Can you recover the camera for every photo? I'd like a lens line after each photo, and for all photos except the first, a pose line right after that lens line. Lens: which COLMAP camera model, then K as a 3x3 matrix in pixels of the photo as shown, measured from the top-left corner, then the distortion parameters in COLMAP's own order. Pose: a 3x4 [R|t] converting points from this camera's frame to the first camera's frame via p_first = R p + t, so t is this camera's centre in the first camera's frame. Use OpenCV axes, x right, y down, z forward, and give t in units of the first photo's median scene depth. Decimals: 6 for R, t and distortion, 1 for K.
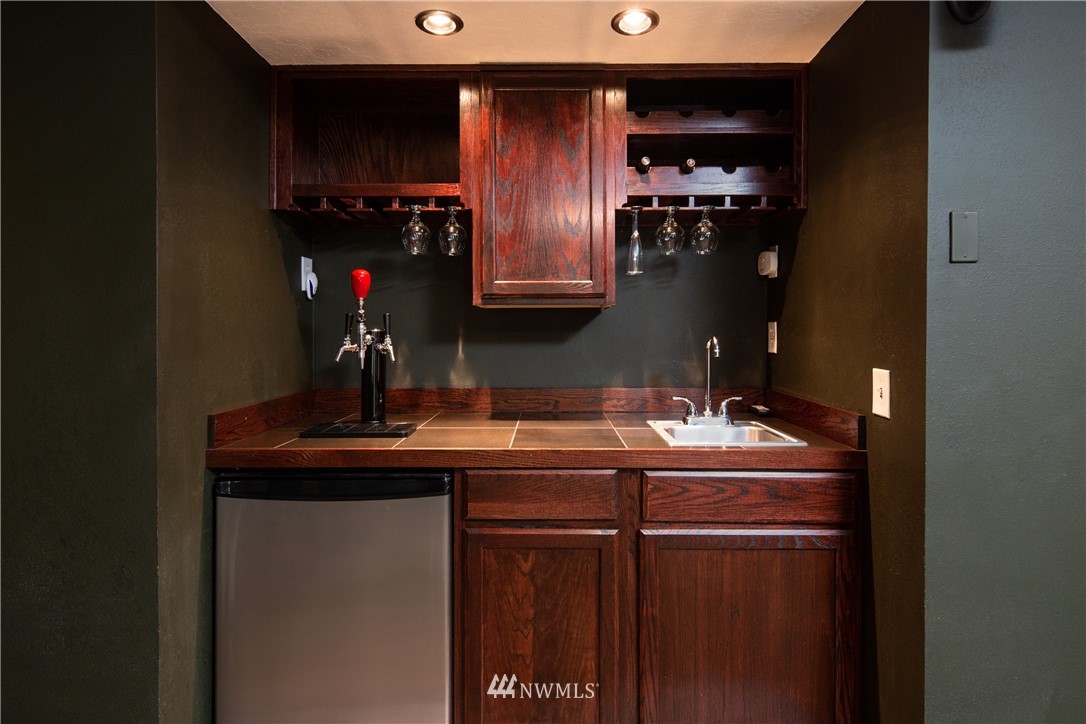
lens RADIAL K [[529.8, 0, 545.5], [0, 529.8, 314.3], [0, 0, 1]] dist [0.001319, 0.000055]
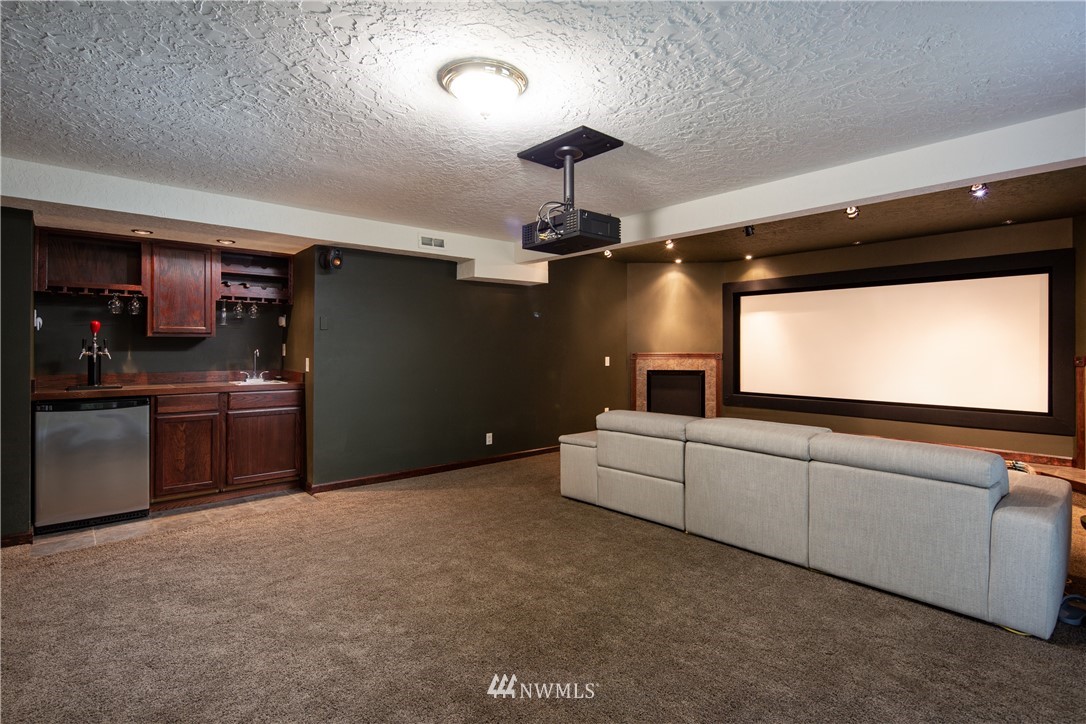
lens RADIAL K [[530.4, 0, 546.4], [0, 530.4, 351.4], [0, 0, 1]] dist [0.011397, -0.000143]
pose [[0.726513, -0.001906, 0.687150, -0.492730], [-0.022541, 0.999392, 0.026604, -0.053794], [-0.686783, -0.034818, 0.726028, -2.047977]]
